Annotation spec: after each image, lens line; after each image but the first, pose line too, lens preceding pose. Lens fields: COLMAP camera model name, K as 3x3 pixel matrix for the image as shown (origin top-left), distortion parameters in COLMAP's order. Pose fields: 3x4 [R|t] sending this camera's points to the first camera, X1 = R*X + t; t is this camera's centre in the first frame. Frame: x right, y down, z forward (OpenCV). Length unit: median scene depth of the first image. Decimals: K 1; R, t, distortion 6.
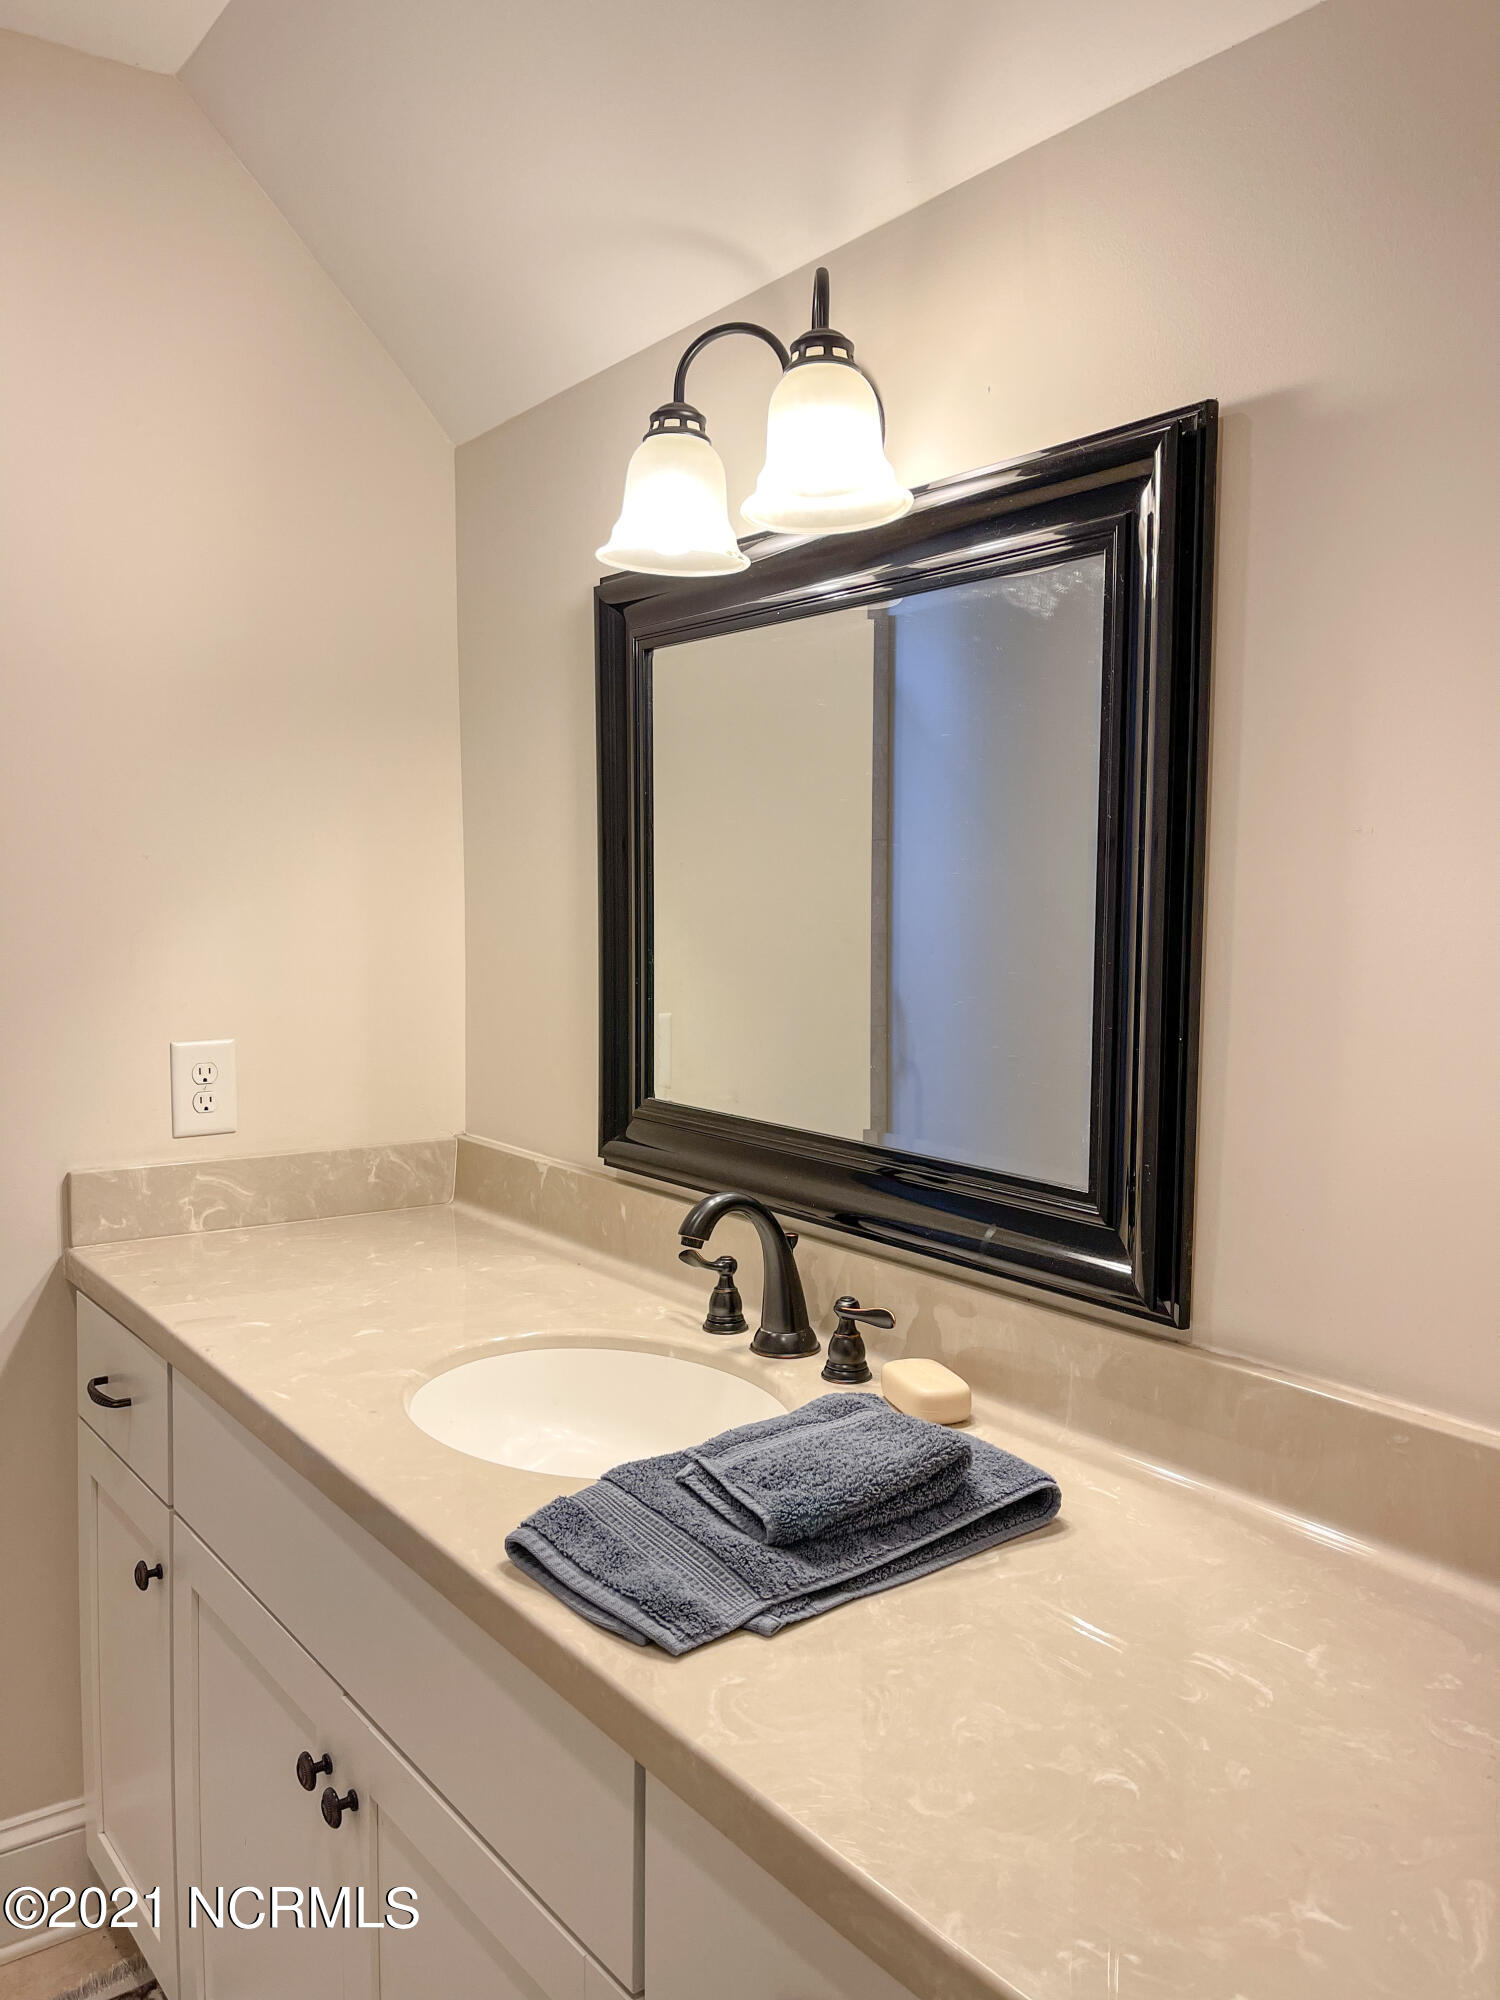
lens RADIAL K [[1524.5, 0, 750.0], [0, 1524.5, 1000.0], [0, 0, 1]] dist [0.066227, -0.090244]
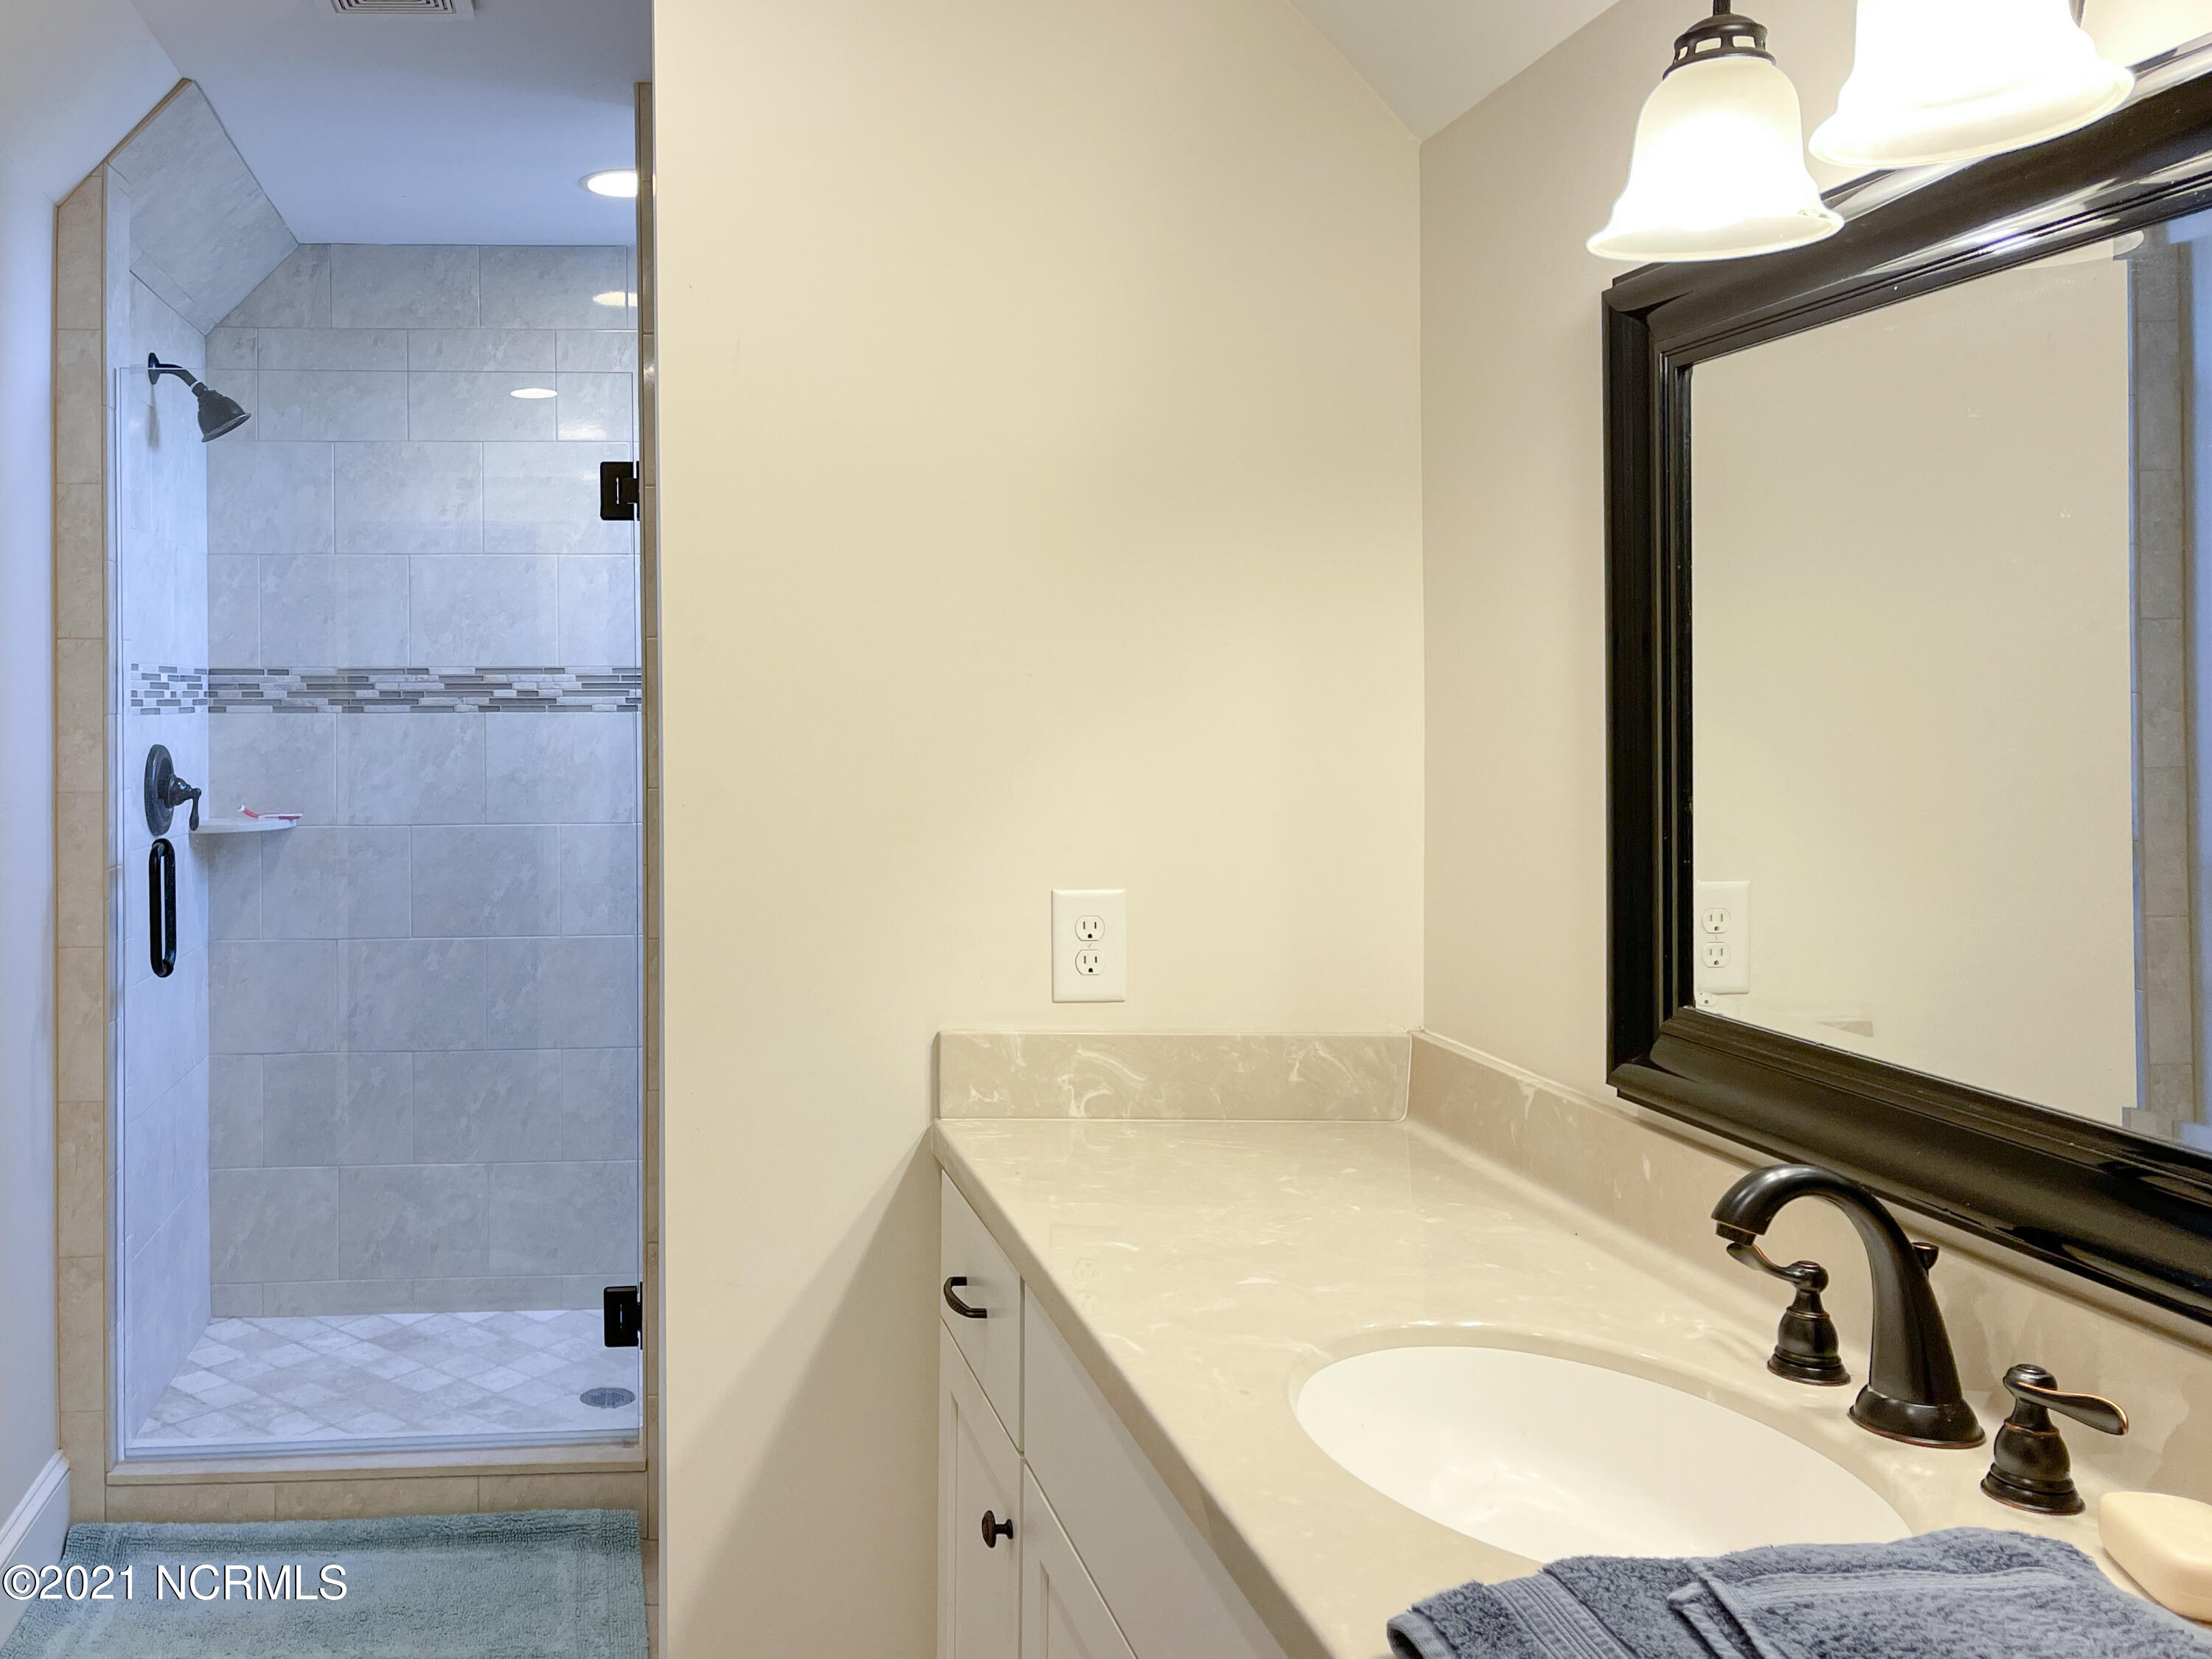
lens RADIAL K [[1664.6, 0, 1105.4], [0, 1664.6, 700.6], [0, 0, 1]] dist [0.027973, -0.011209]
pose [[0.818624, -0.005725, -0.574302, 0.158096], [-0.035884, 0.997487, -0.061094, -0.018676], [0.573208, 0.070621, 0.816361, 0.229677]]
